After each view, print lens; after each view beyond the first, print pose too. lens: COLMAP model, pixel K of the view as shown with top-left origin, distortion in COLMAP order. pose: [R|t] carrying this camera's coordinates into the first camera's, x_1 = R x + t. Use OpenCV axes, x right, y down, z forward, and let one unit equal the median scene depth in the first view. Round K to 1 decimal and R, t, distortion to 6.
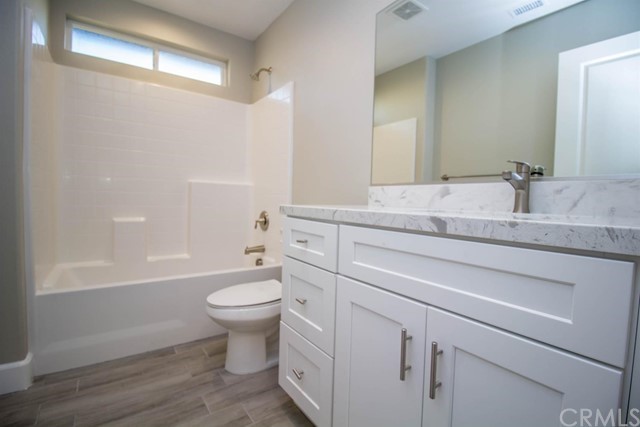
lens RADIAL K [[303.0, 0, 321.1], [0, 303.0, 212.7], [0, 0, 1]] dist [0.003329, -0.014666]
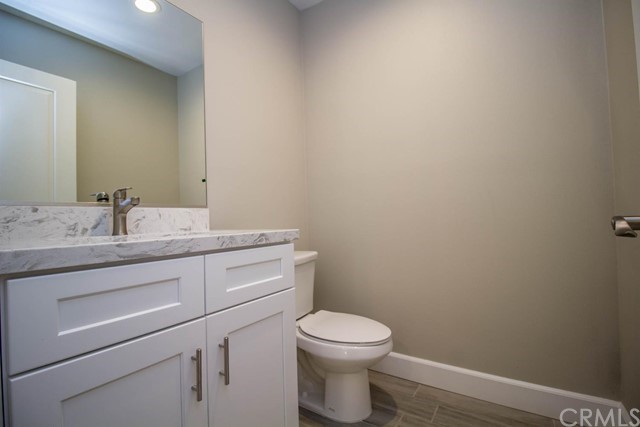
lens RADIAL K [[282.5, 0, 320.0], [0, 282.5, 213.5], [0, 0, 1]] dist [-0.000532, -0.000148]
pose [[-0.374838, 0.011304, 0.927021, -0.751309], [0.059758, 0.998141, 0.011992, -0.062508], [-0.925162, 0.059892, -0.374817, 0.953589]]
